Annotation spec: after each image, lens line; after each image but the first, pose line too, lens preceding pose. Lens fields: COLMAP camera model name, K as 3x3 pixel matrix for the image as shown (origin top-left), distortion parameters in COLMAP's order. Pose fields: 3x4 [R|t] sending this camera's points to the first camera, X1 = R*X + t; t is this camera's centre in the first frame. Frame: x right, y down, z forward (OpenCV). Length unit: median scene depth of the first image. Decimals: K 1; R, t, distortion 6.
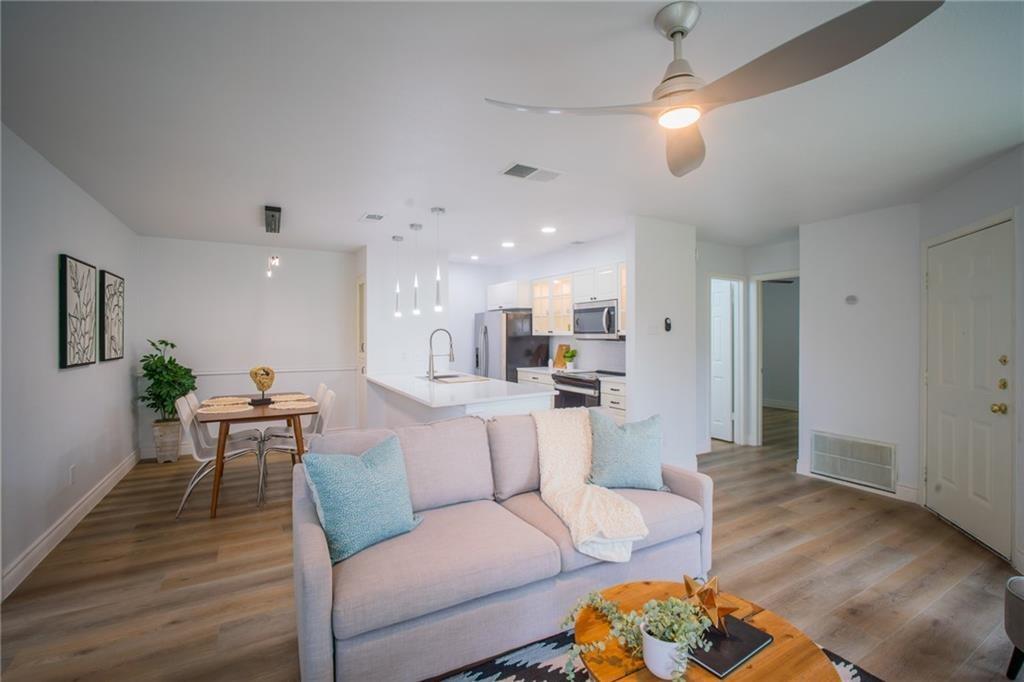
lens RADIAL K [[446.0, 0, 509.7], [0, 446.0, 339.6], [0, 0, 1]] dist [-0.021974, 0.005553]
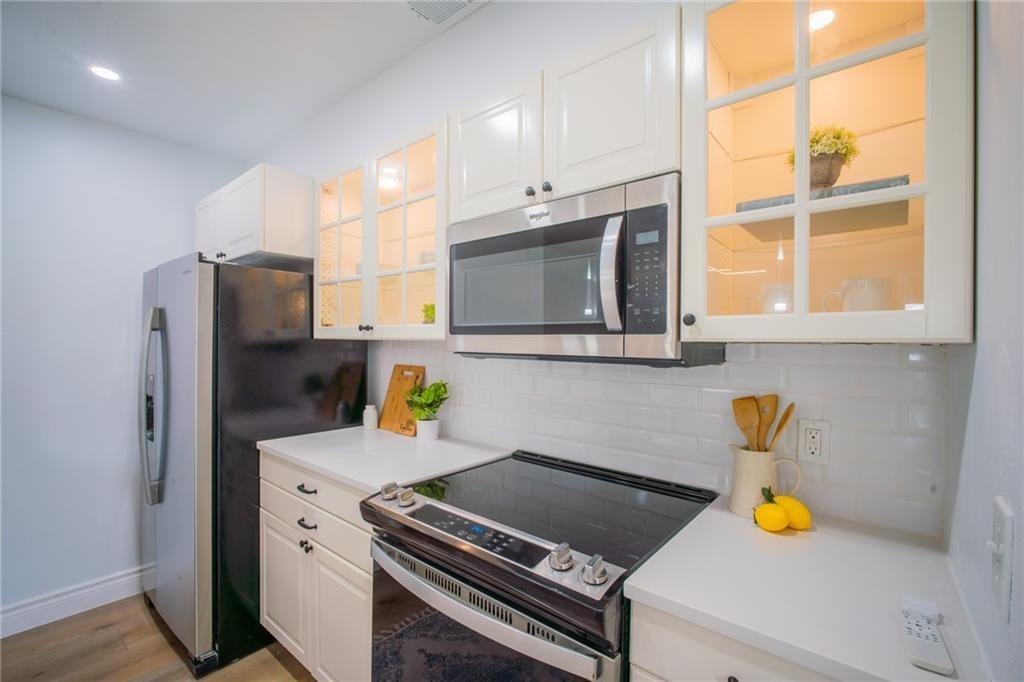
lens RADIAL K [[446.0, 0, 509.6], [0, 446.0, 343.7], [0, 0, 1]] dist [-0.021974, 0.005553]
pose [[0.936772, 0.007732, 0.349854, 0.092149], [-0.007586, 0.999970, -0.001786, -0.007908], [-0.349858, -0.000981, 0.936802, 0.813364]]
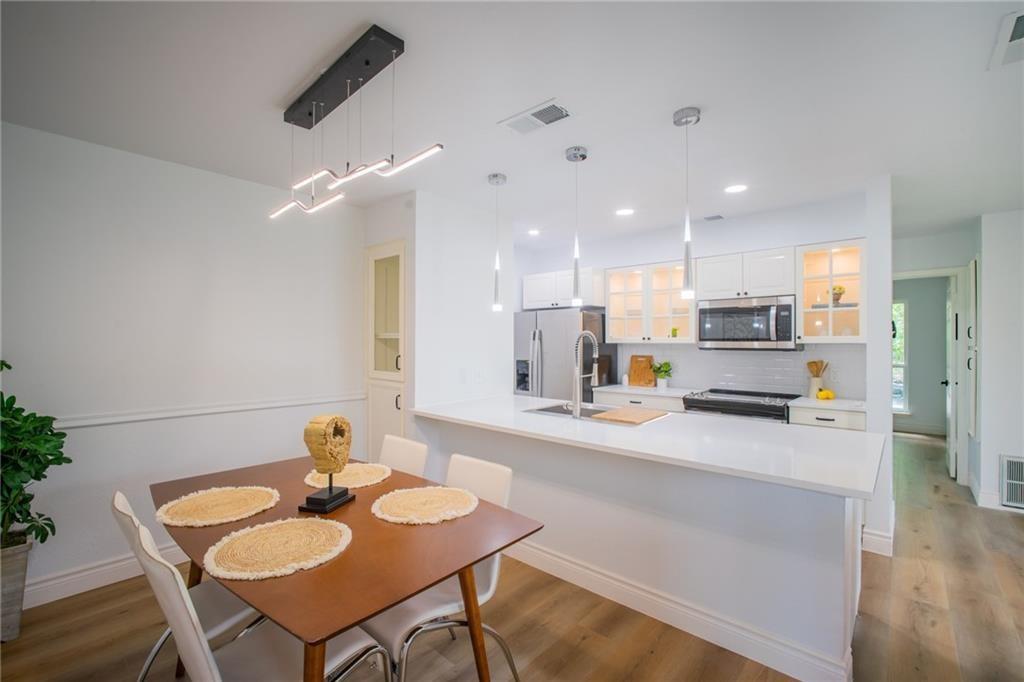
lens RADIAL K [[446.0, 0, 510.2], [0, 446.0, 344.5], [0, 0, 1]] dist [-0.021974, 0.005553]
pose [[0.949016, 0.001777, 0.315222, -0.429393], [-0.000313, 0.999989, -0.004697, -0.004698], [-0.315227, 0.004359, 0.949006, 0.441570]]
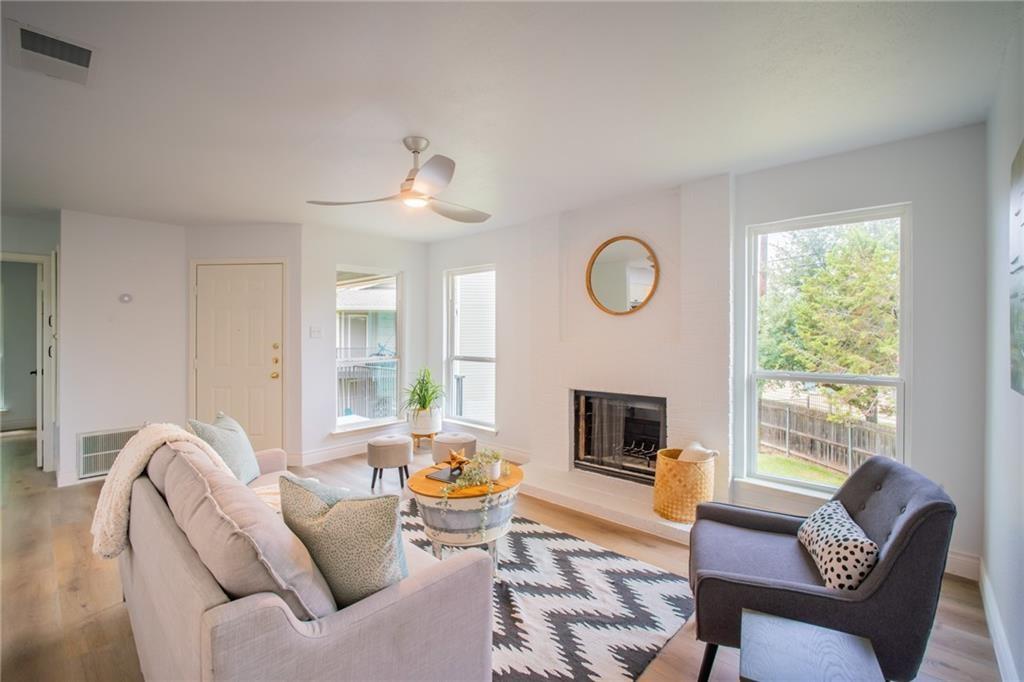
lens RADIAL K [[446.0, 0, 511.9], [0, 446.0, 332.6], [0, 0, 1]] dist [-0.021974, 0.005553]
pose [[-0.309157, 0.000082, 0.951011, -0.426662], [0.010221, 0.999943, 0.003236, -0.002744], [-0.950956, 0.010721, -0.309140, 0.366322]]
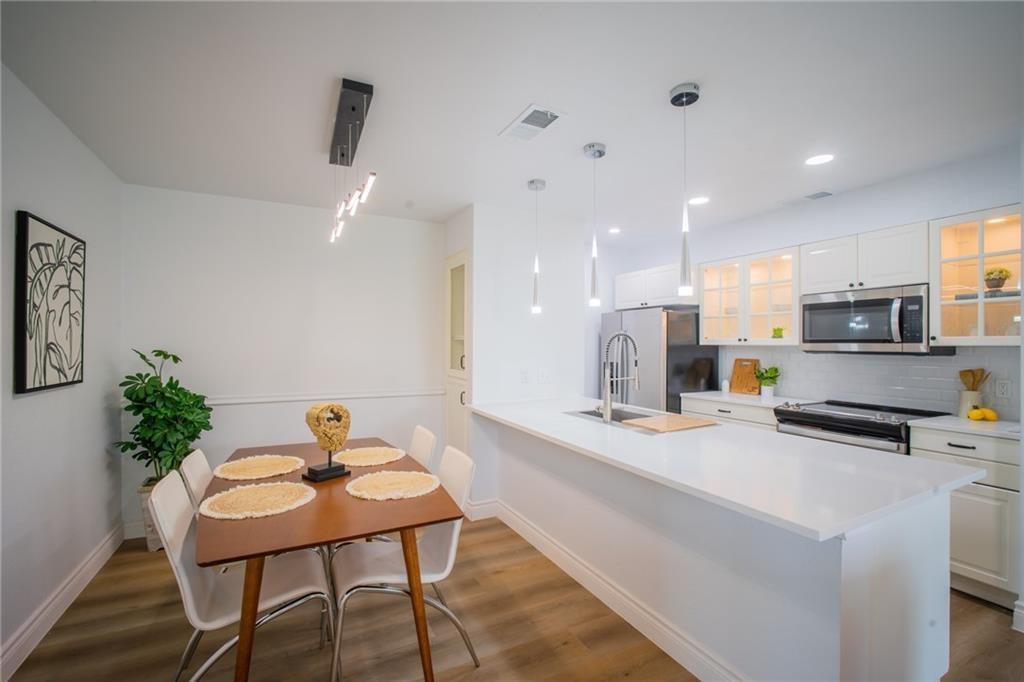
lens RADIAL K [[446.0, 0, 509.3], [0, 446.0, 344.8], [0, 0, 1]] dist [-0.021974, 0.005553]
pose [[0.998862, 0.005397, -0.047379, -0.263997], [-0.005708, 0.999963, -0.006432, -0.004729], [0.047342, 0.006695, 0.998856, 0.400789]]
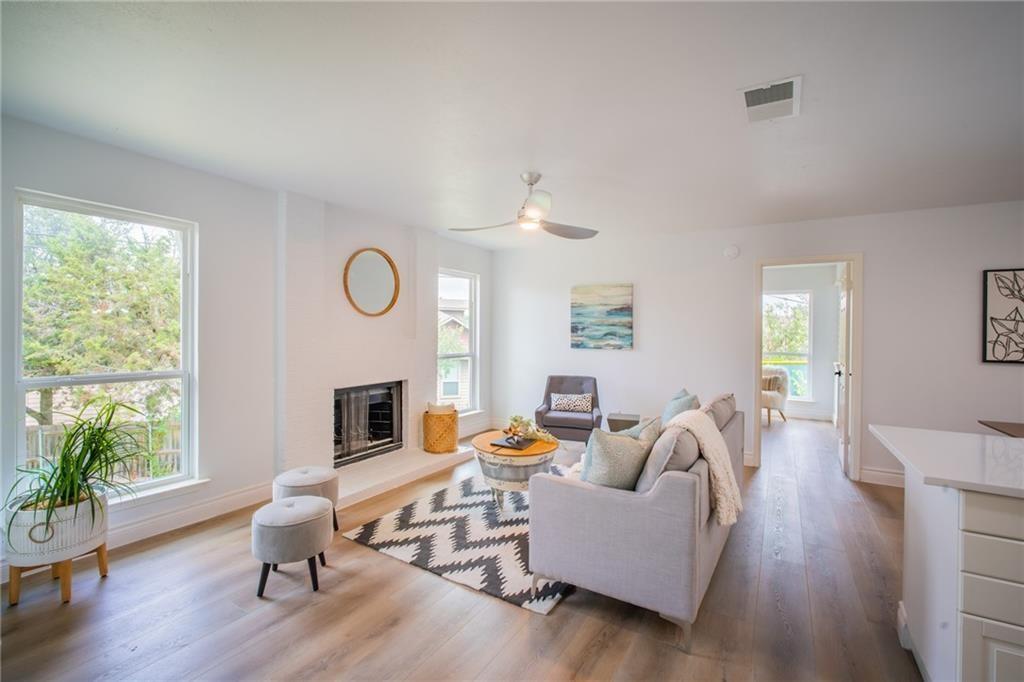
lens RADIAL K [[446.0, 0, 513.2], [0, 446.0, 349.8], [0, 0, 1]] dist [-0.021974, 0.005553]
pose [[-0.875321, 0.011717, -0.483401, 0.458650], [-0.013028, 0.998772, 0.047798, -0.007372], [0.483368, 0.048136, -0.874093, 0.874480]]
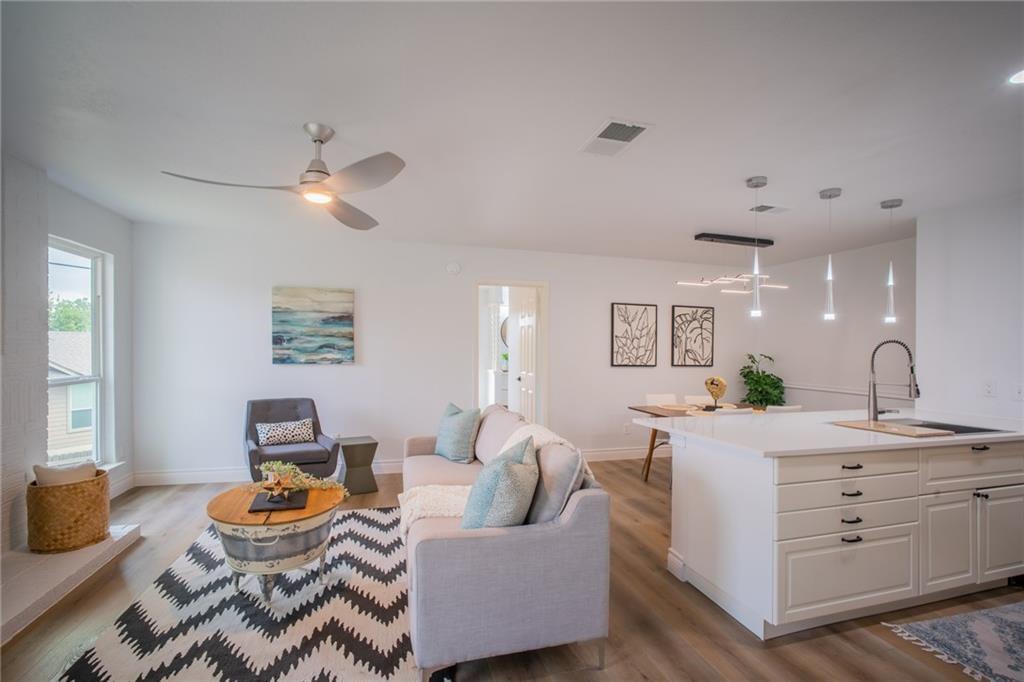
lens RADIAL K [[446.0, 0, 502.1], [0, 446.0, 362.3], [0, 0, 1]] dist [-0.021974, 0.005553]
pose [[-0.255925, 0.029365, -0.966251, 0.529432], [-0.021316, 0.999124, 0.036010, -0.004559], [0.966462, 0.029812, -0.255075, 0.625379]]
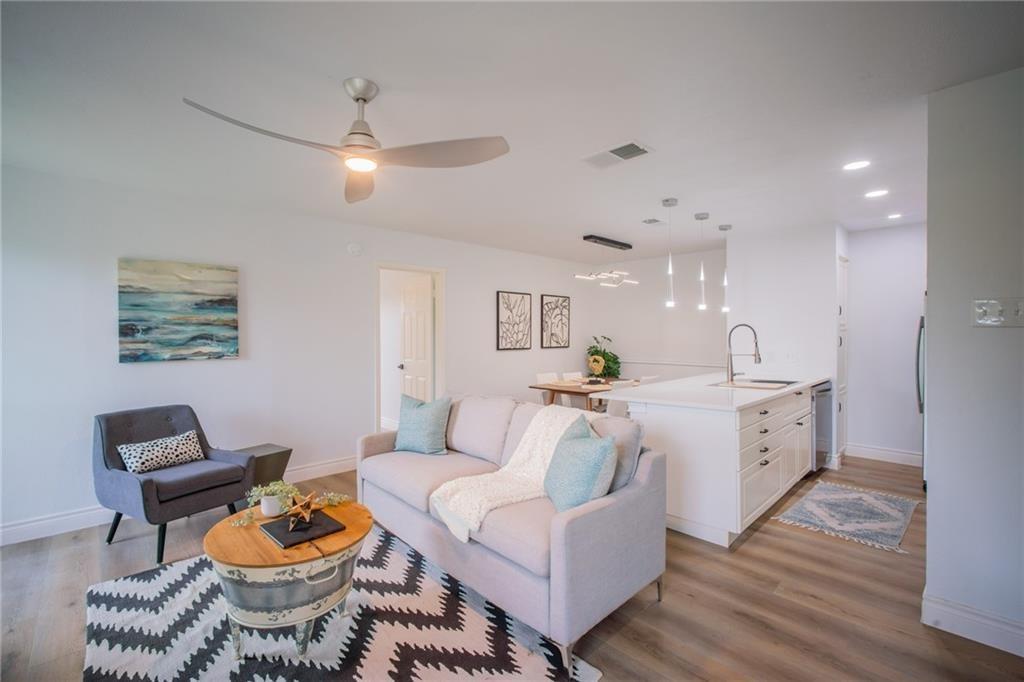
lens RADIAL K [[446.0, 0, 506.0], [0, 446.0, 344.5], [0, 0, 1]] dist [-0.021974, 0.005553]
pose [[0.231341, 0.022932, -0.972602, 0.549629], [-0.003040, 0.999734, 0.022848, -0.003158], [0.972868, -0.002329, 0.231349, 0.350990]]
